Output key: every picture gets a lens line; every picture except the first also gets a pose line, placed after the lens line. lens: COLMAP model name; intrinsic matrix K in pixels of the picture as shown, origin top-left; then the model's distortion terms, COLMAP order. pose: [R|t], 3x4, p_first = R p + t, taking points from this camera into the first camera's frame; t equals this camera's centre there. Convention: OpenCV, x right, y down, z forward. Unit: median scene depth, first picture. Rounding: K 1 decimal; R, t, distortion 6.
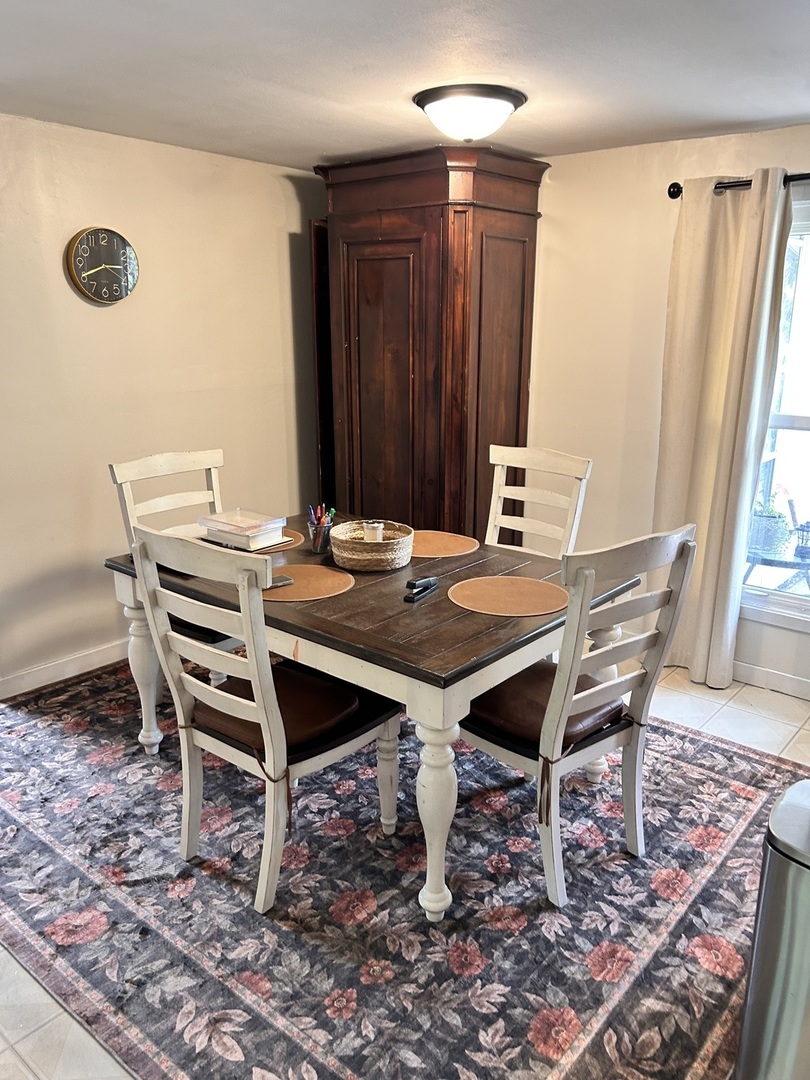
lens RADIAL K [[817.0, 0, 406.4], [0, 817.0, 541.3], [0, 0, 1]] dist [0.006390, 0.001640]
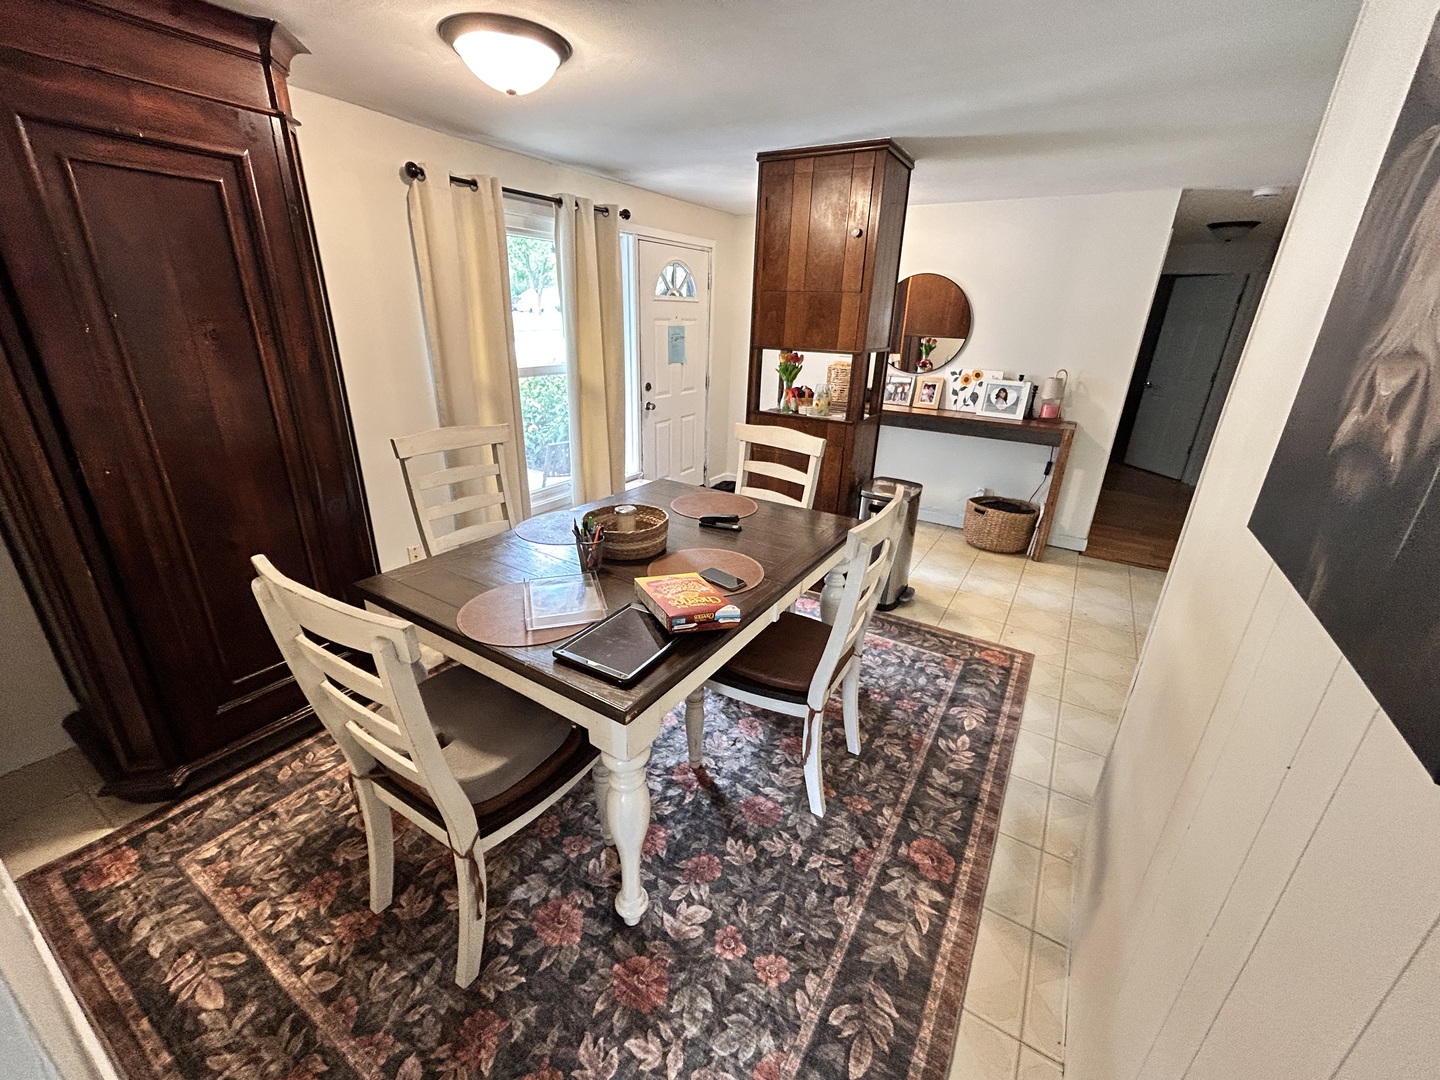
lens RADIAL K [[585.7, 0, 721.3], [0, 585.7, 539.9], [0, 0, 1]] dist [0.001739, 0.000127]
pose [[-0.144430, -0.367509, 0.918737, -1.006366], [0.230440, 0.890451, 0.392420, -0.338769], [-0.962308, 0.268391, -0.043919, 1.271001]]
